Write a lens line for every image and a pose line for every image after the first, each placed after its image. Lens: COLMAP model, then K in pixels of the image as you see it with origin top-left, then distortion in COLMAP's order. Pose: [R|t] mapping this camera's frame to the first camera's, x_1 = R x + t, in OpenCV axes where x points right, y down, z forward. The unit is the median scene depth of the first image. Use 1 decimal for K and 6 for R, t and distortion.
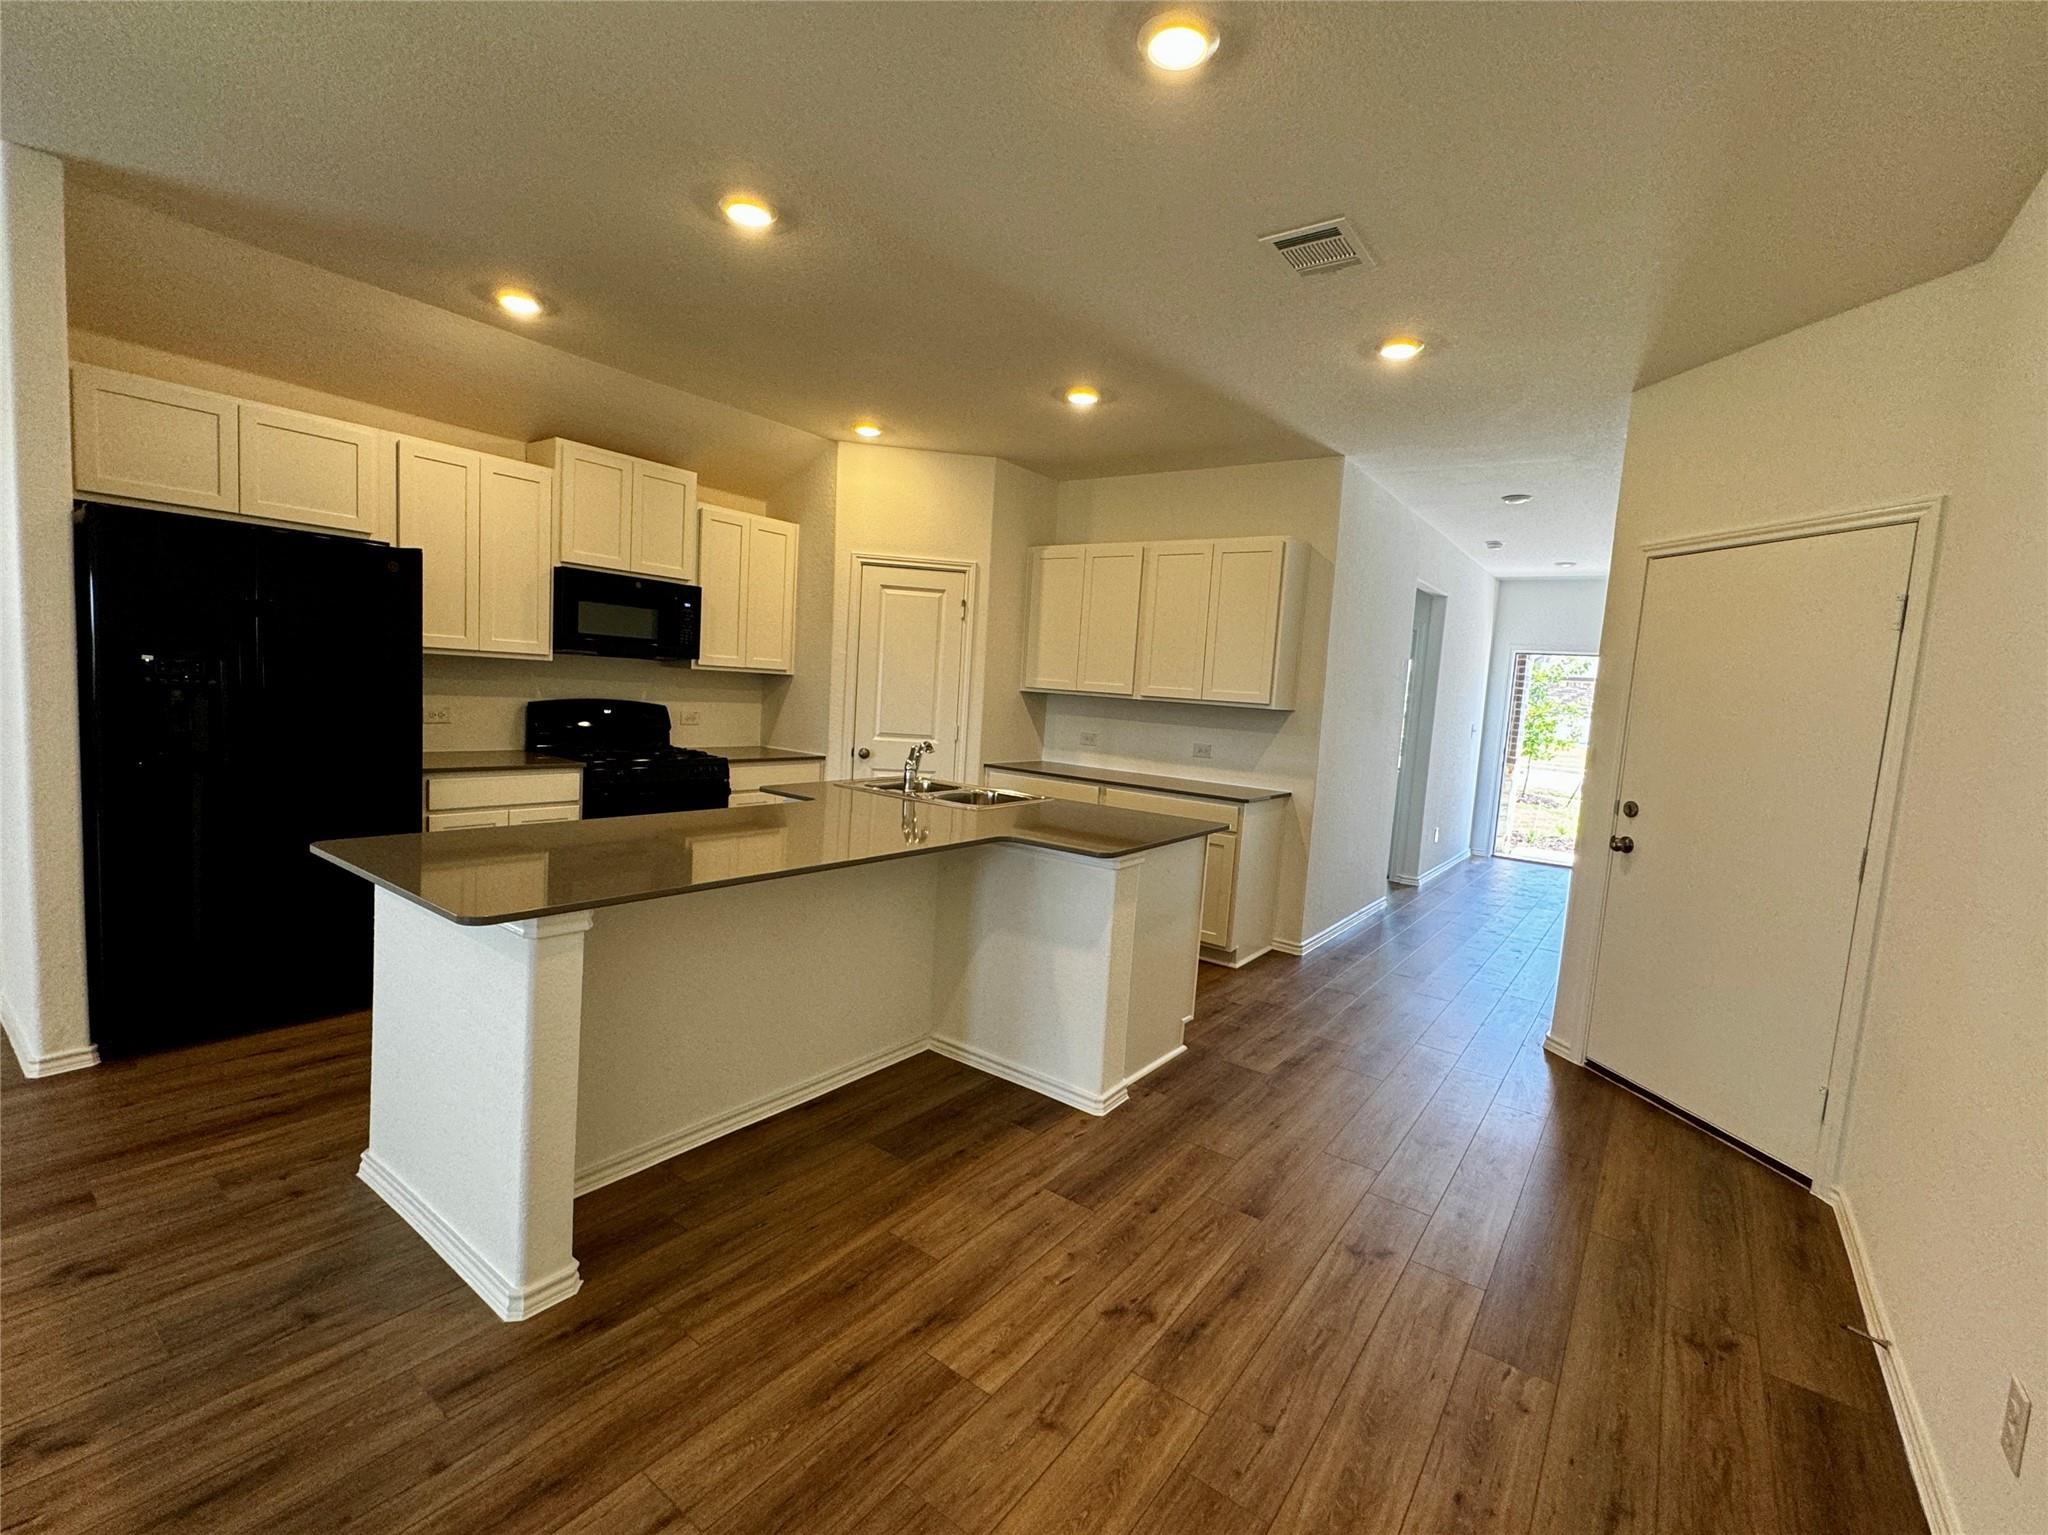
lens RADIAL K [[901.2, 0, 1024.0], [0, 901.2, 767.5], [0, 0, 1]] dist [0.001111, 0.000832]
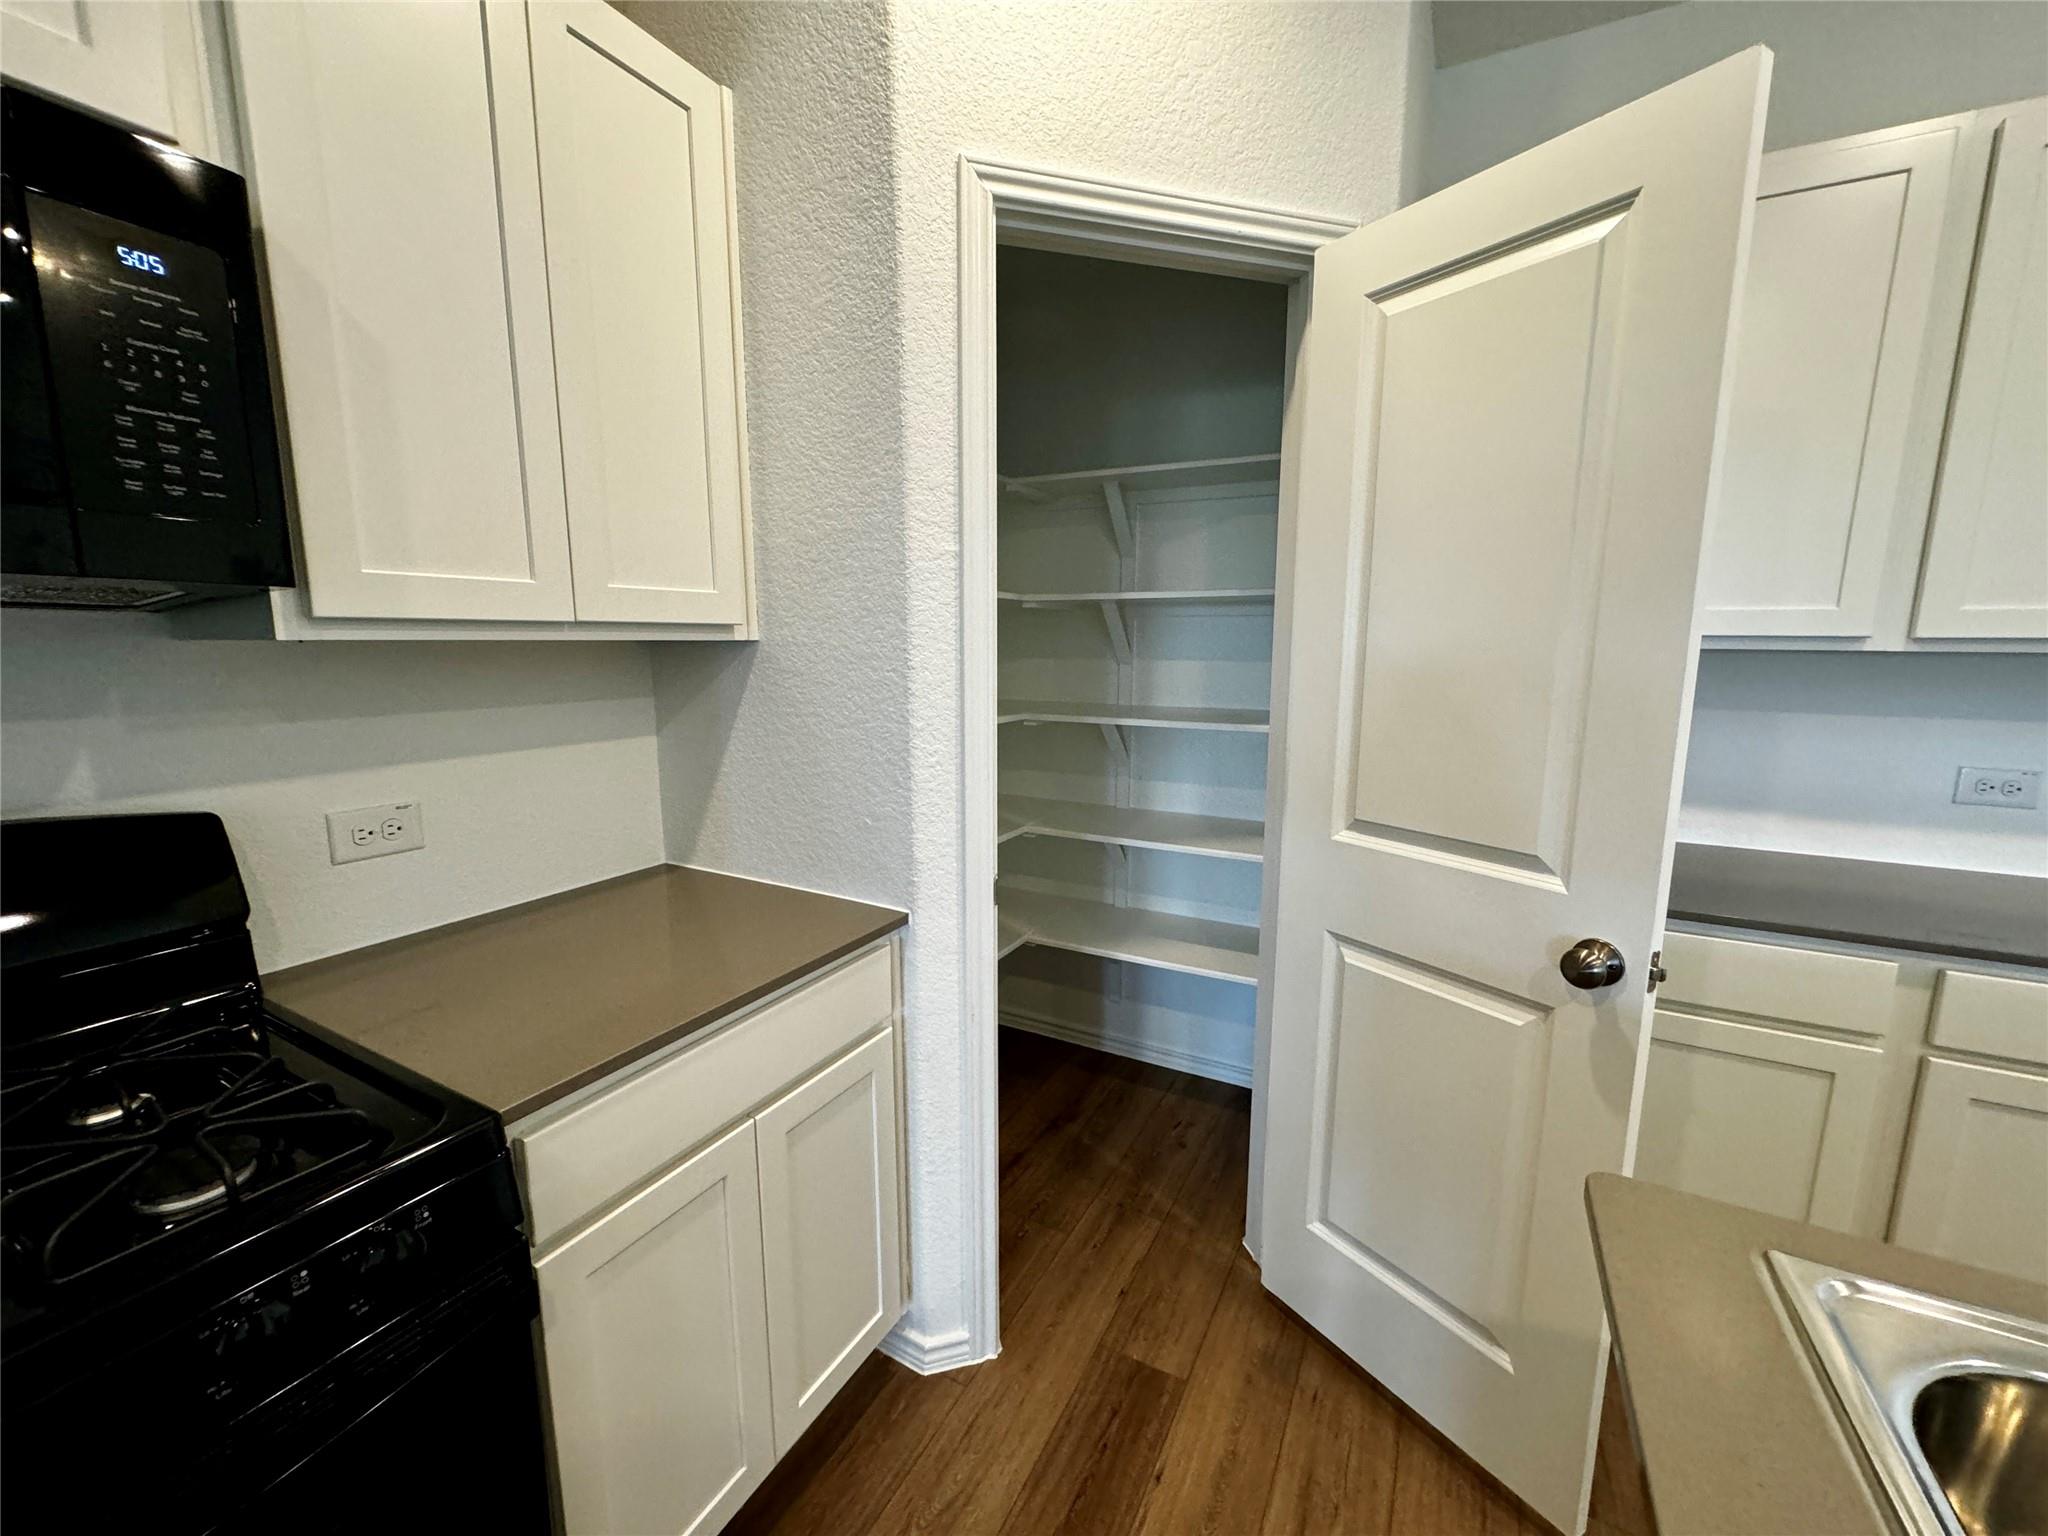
lens RADIAL K [[821.2, 0, 1019.7], [0, 821.2, 765.9], [0, 0, 1]] dist [0.000844, 0.000220]
pose [[0.988556, -0.079616, 0.128131, -0.298298], [0.070572, 0.994784, 0.073647, -0.107000], [-0.133327, -0.063762, 0.989019, 1.024298]]
